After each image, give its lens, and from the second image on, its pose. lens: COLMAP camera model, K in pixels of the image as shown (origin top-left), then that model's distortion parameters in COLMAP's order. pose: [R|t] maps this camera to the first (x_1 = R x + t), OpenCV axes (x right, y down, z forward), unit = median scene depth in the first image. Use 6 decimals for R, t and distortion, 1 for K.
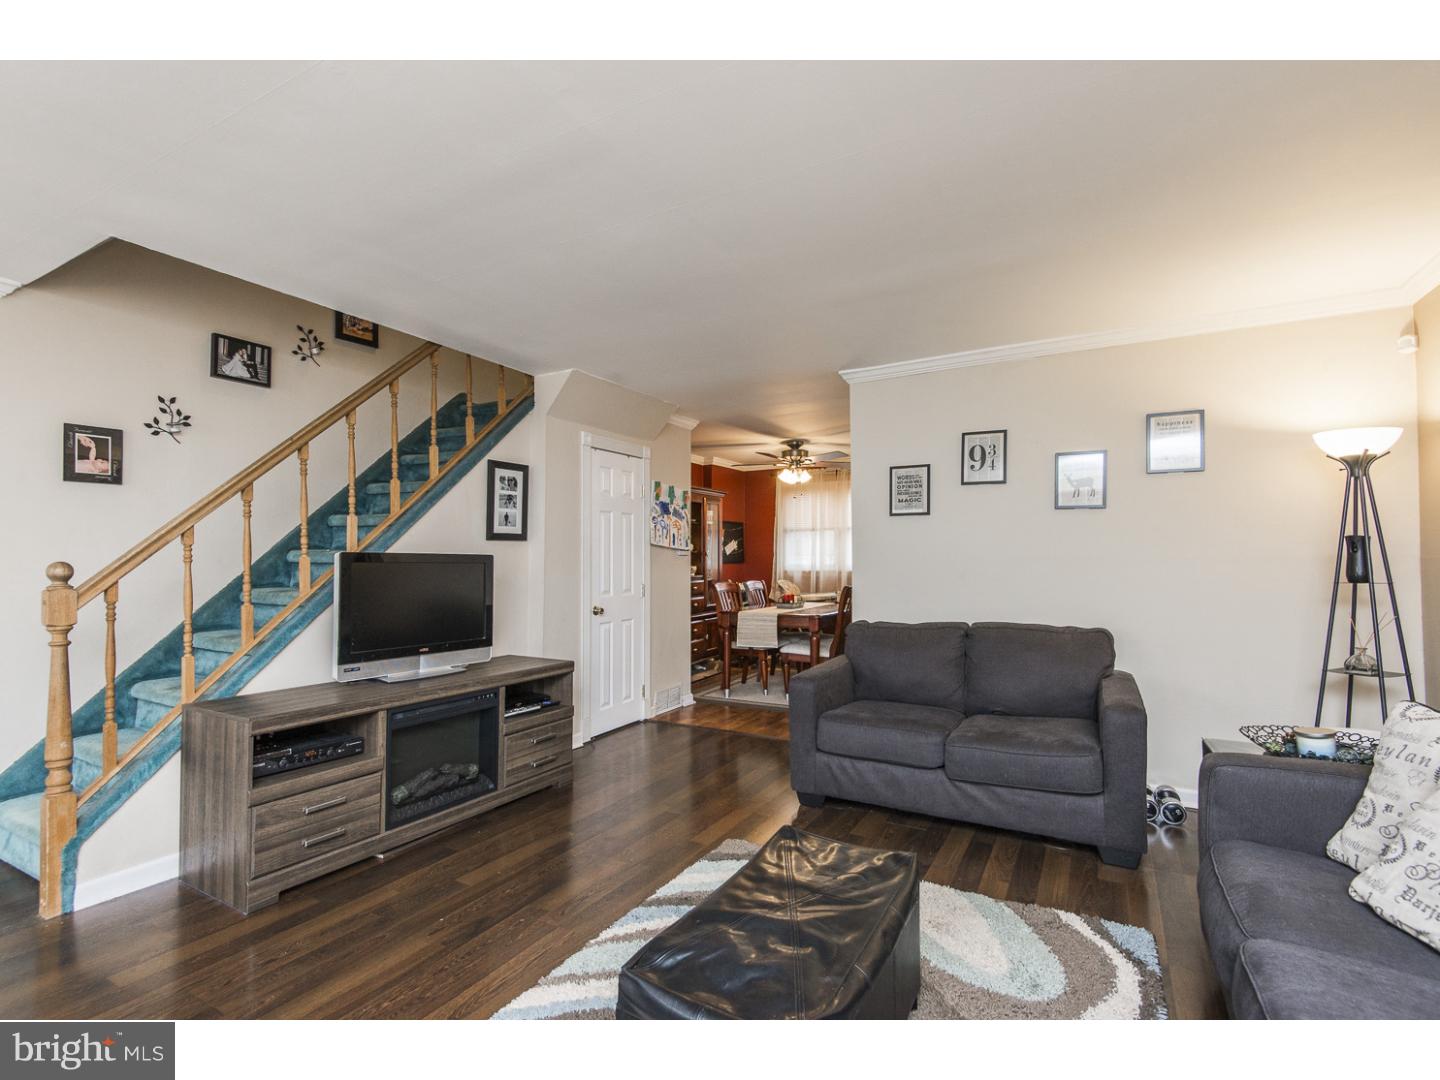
lens RADIAL K [[651.9, 0, 728.3], [0, 651.9, 554.7], [0, 0, 1]] dist [0.029316, -0.016629]
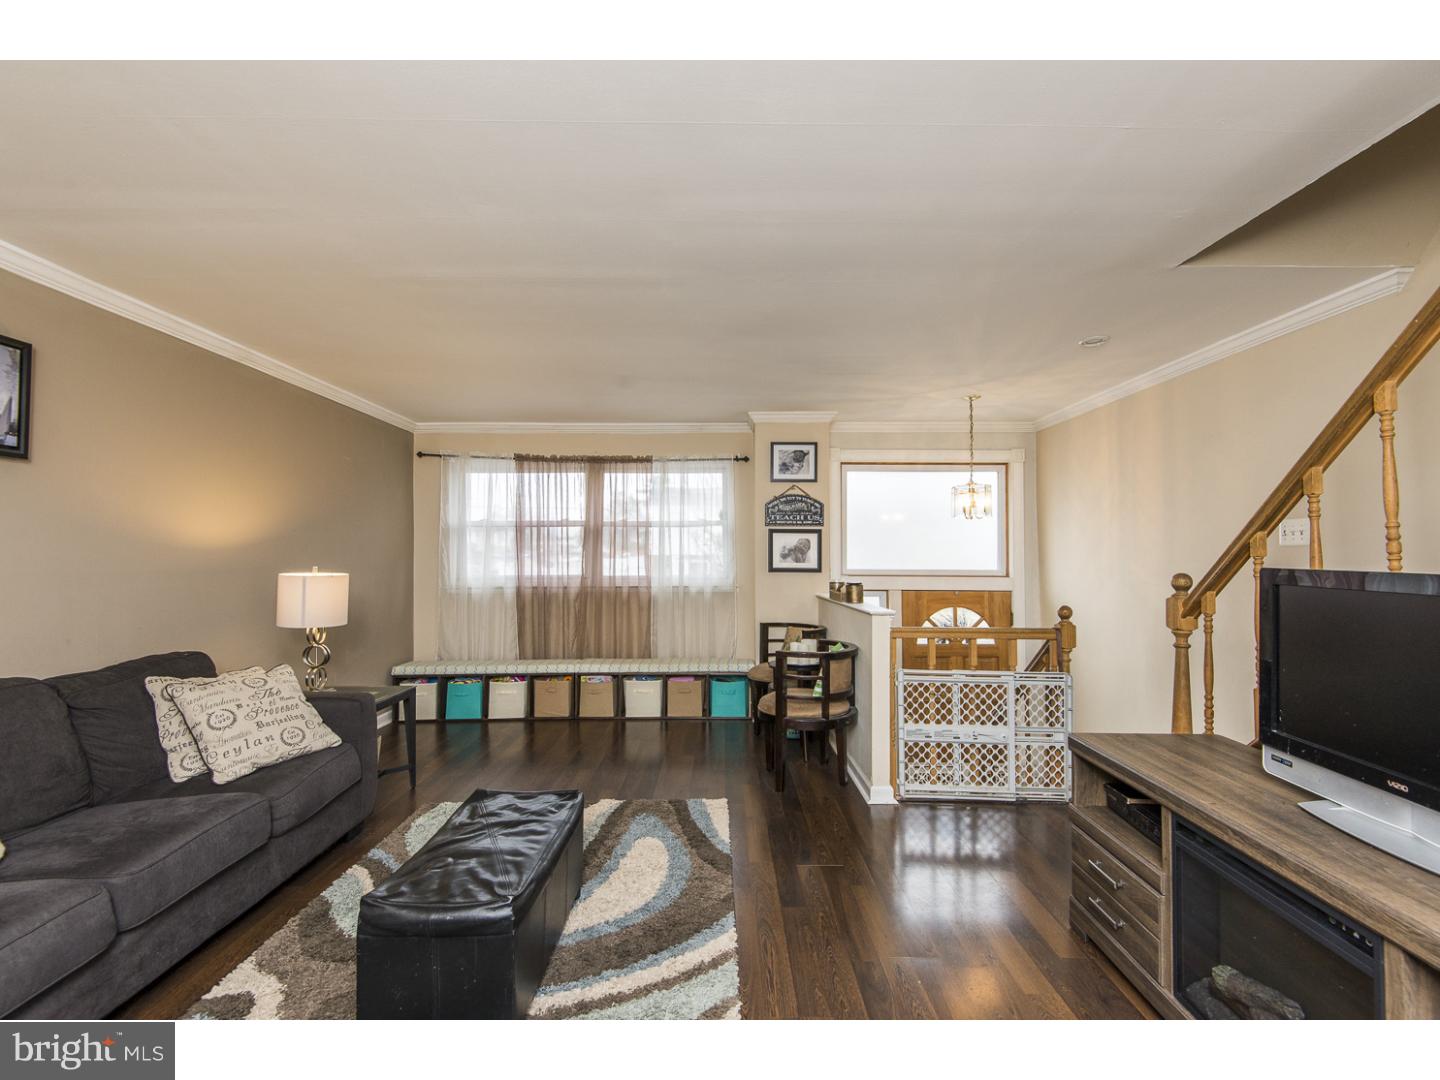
lens RADIAL K [[651.9, 0, 722.0], [0, 651.9, 544.5], [0, 0, 1]] dist [0.029316, -0.016629]
pose [[-0.868387, -0.003704, -0.495873, 0.144044], [0.007748, 0.999749, -0.021036, -0.013126], [0.495827, -0.022109, -0.868140, 0.979837]]
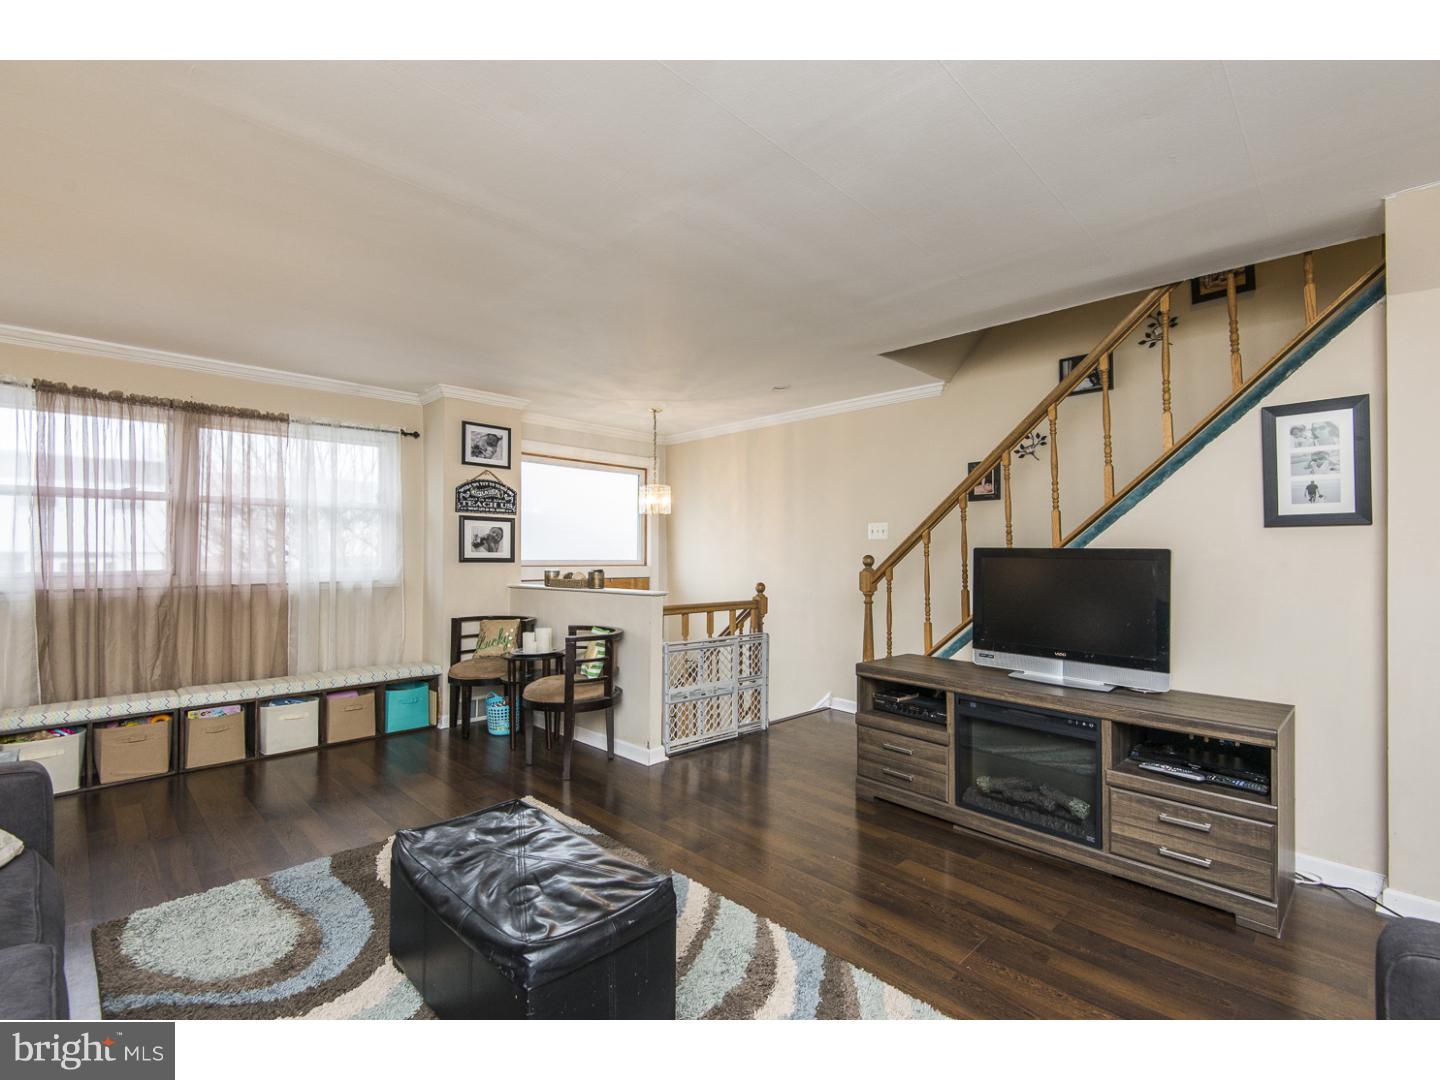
lens RADIAL K [[651.9, 0, 723.3], [0, 651.9, 541.3], [0, 0, 1]] dist [0.029316, -0.016629]
pose [[-0.263798, -0.014965, -0.964462, 0.455831], [0.006764, 0.999826, -0.017363, 0.001056], [0.964554, -0.011104, -0.263651, 0.666983]]
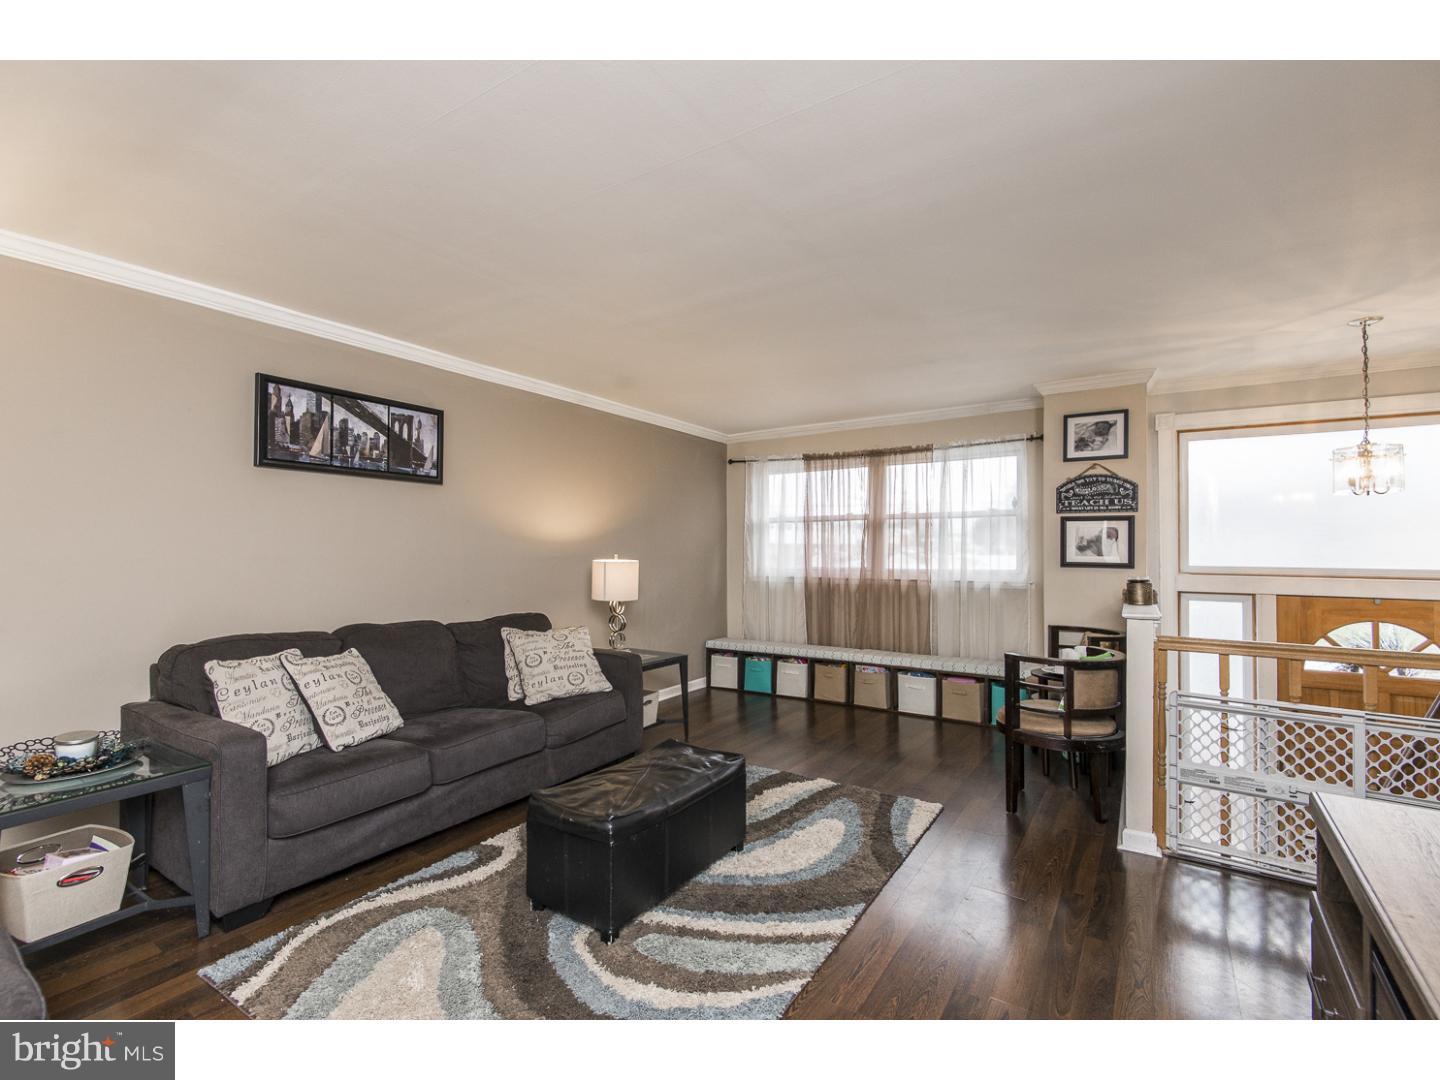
lens RADIAL K [[651.9, 0, 719.9], [0, 651.9, 542.8], [0, 0, 1]] dist [0.029316, -0.016629]
pose [[-0.997637, 0.002156, 0.068675, -0.082531], [0.000698, 0.999774, -0.021240, -0.002293], [-0.068705, -0.021141, -0.997413, 1.064760]]
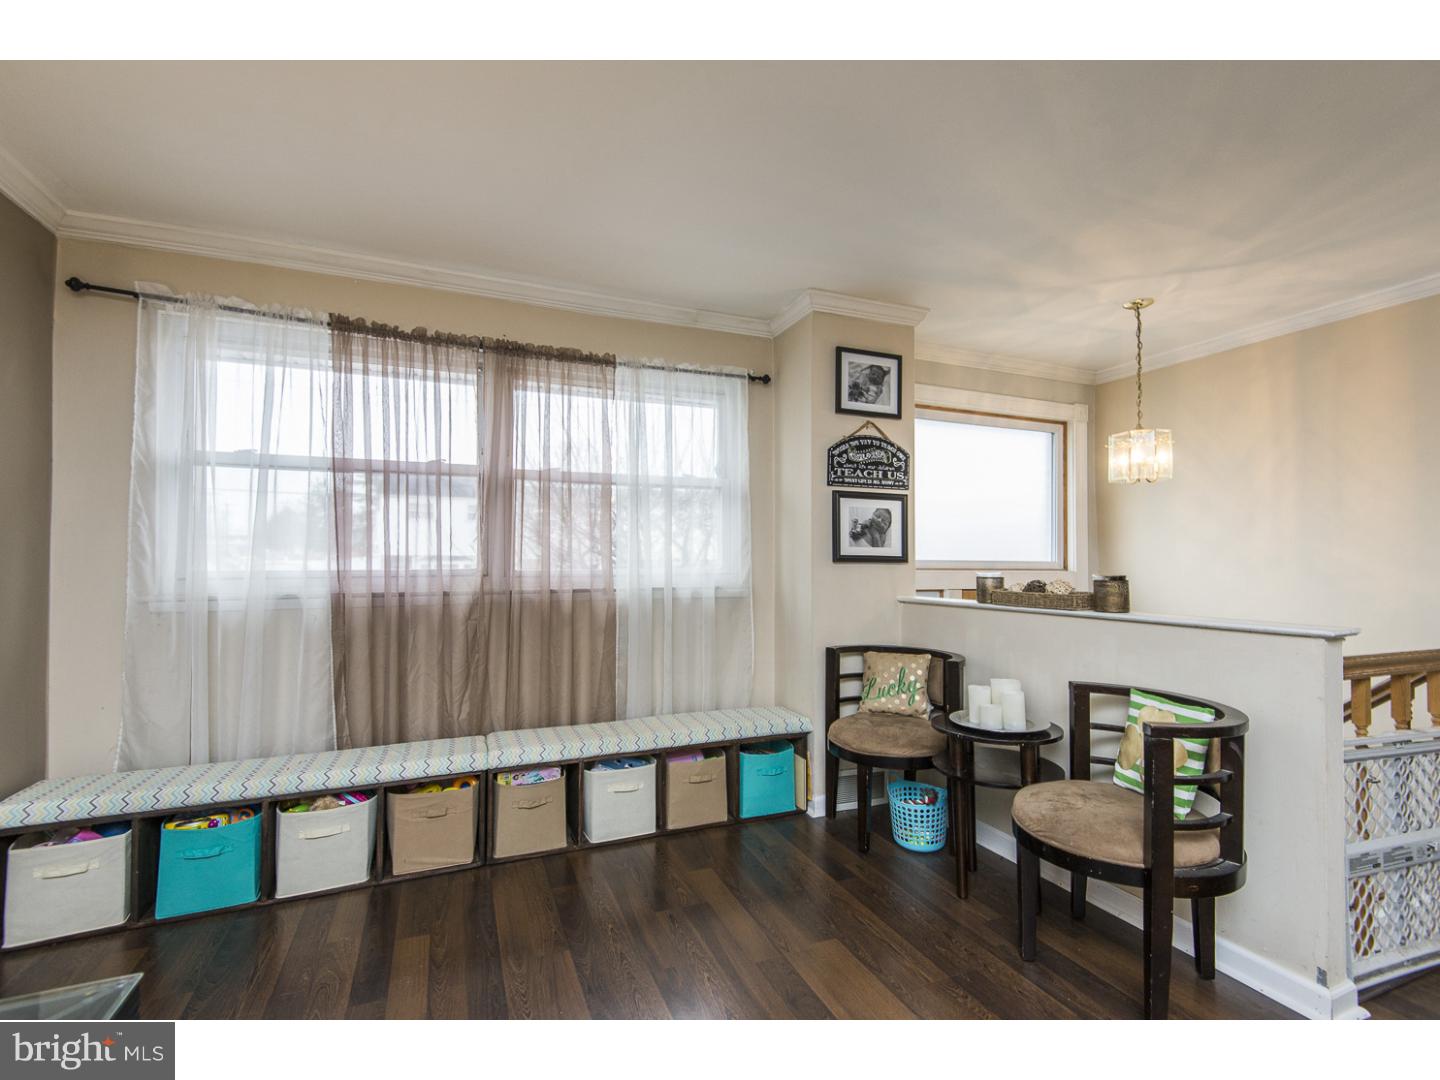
lens RADIAL K [[651.9, 0, 723.0], [0, 651.9, 542.4], [0, 0, 1]] dist [0.029316, -0.016629]
pose [[-0.612726, -0.016792, -0.790117, 0.115591], [0.004968, 0.999673, -0.025098, 0.011122], [0.790280, -0.019304, -0.612442, 0.245278]]
